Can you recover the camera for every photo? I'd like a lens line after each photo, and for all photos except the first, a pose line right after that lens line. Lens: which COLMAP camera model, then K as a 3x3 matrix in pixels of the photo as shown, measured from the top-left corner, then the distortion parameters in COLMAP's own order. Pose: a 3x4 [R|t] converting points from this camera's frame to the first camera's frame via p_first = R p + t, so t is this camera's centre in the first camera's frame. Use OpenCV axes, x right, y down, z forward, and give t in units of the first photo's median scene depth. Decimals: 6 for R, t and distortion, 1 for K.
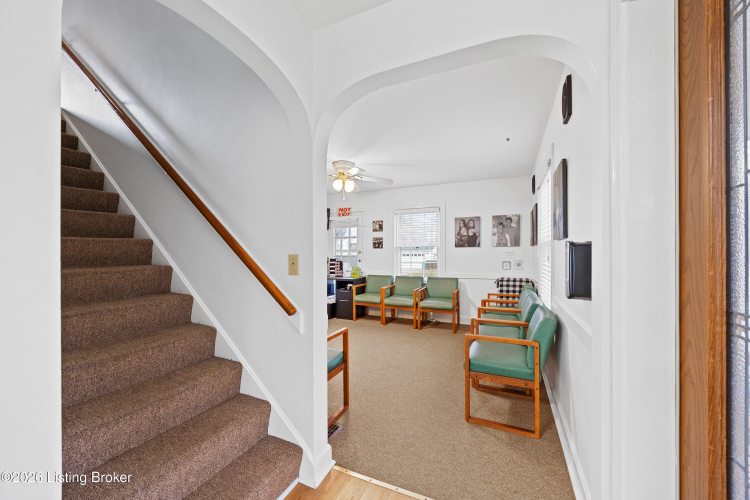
lens RADIAL K [[293.0, 0, 379.9], [0, 293.0, 249.8], [0, 0, 1]] dist [-0.004222, 0.000062]
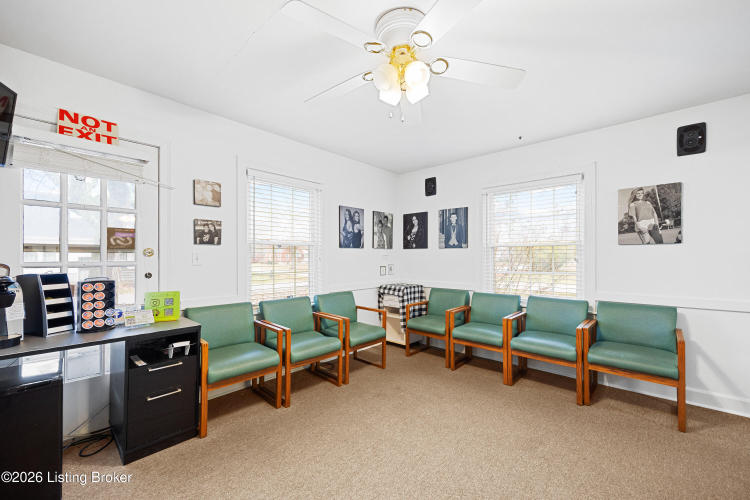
lens RADIAL K [[293.0, 0, 376.5], [0, 293.0, 256.6], [0, 0, 1]] dist [-0.004222, 0.000062]
pose [[0.315079, 0.002815, 0.949061, -0.385228], [-0.006783, 0.999977, -0.000714, 0.012724], [-0.949041, -0.006213, 0.315090, 0.707036]]
